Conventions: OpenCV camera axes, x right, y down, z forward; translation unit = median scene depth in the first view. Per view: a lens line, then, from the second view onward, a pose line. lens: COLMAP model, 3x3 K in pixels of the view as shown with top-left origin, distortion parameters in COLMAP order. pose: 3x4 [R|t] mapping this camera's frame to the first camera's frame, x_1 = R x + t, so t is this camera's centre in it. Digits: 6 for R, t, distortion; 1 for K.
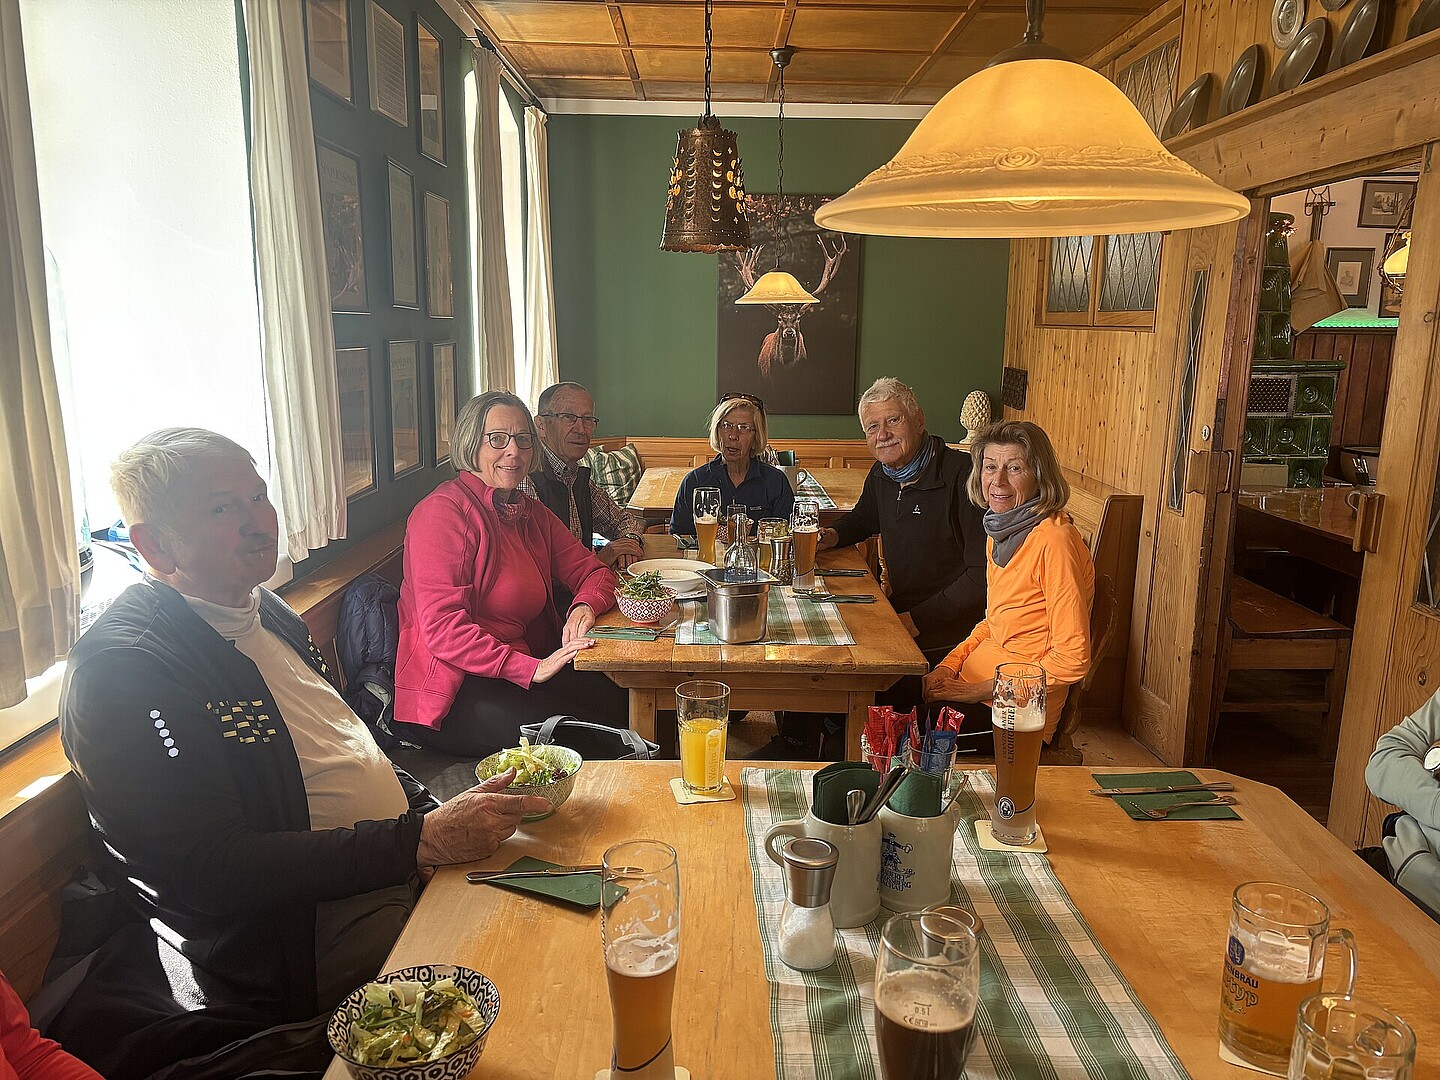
lens RADIAL K [[1092.7, 0, 728.8], [0, 1092.7, 542.8], [0, 0, 1]] dist [0.021191, -0.035487]
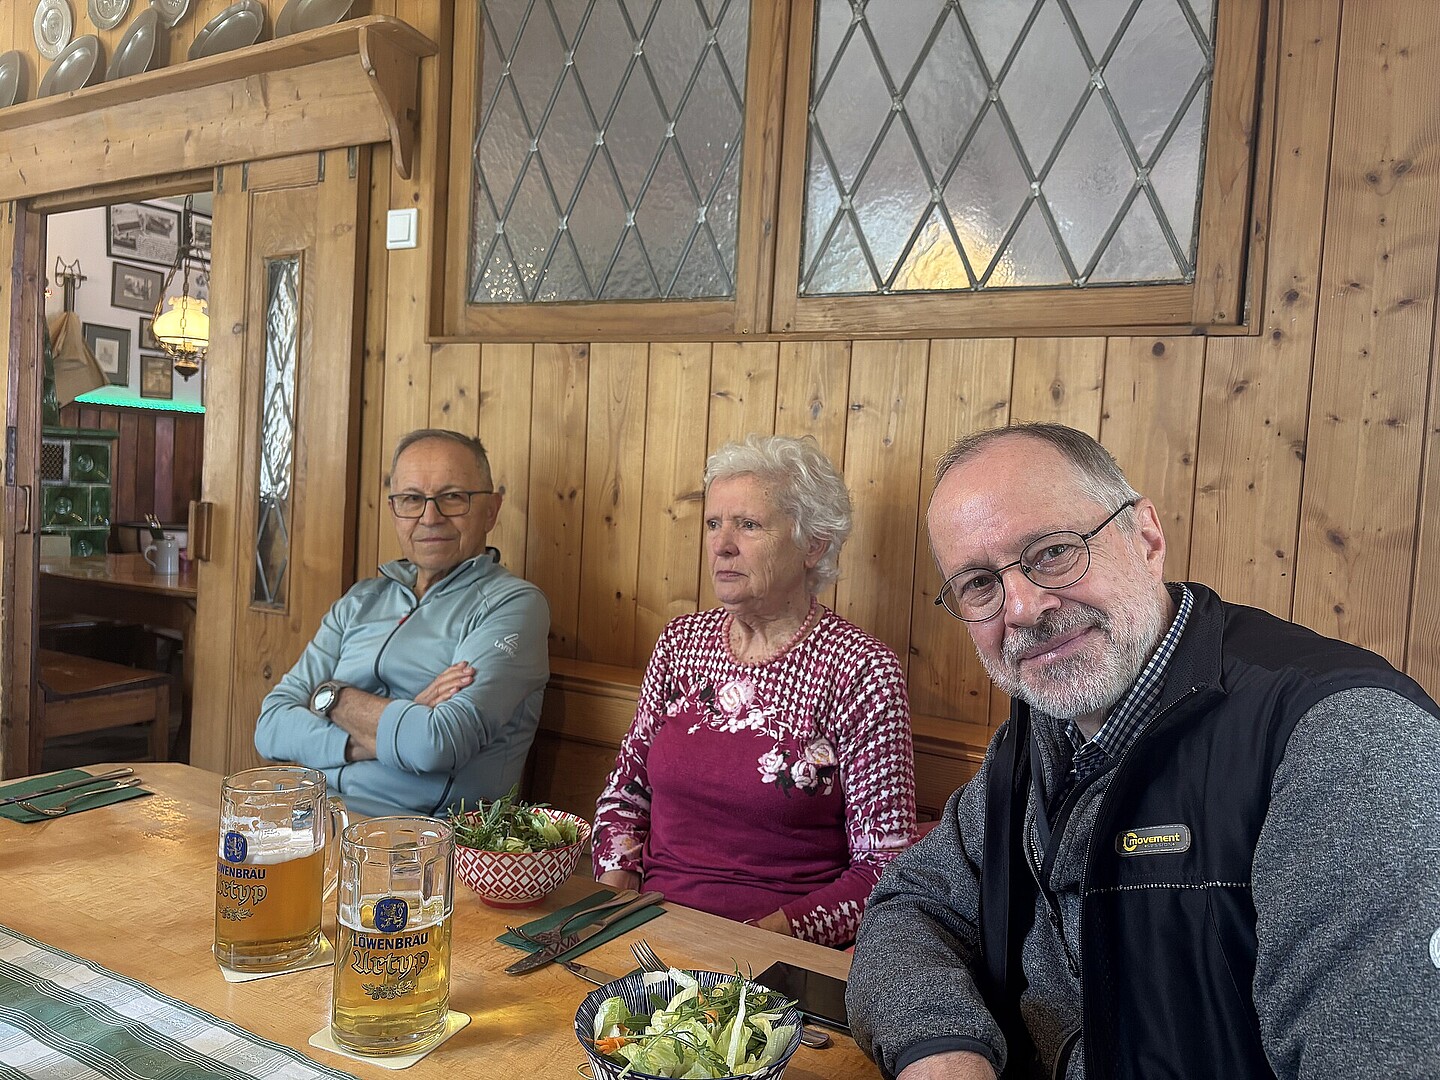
lens RADIAL K [[1092.7, 0, 728.5], [0, 1092.7, 549.6], [0, 0, 1]] dist [0.021191, -0.035487]
pose [[0.507397, -0.037208, 0.860909, -0.028423], [0.125628, 0.991587, -0.031186, 0.075733], [-0.852506, 0.123977, 0.507803, 0.067728]]
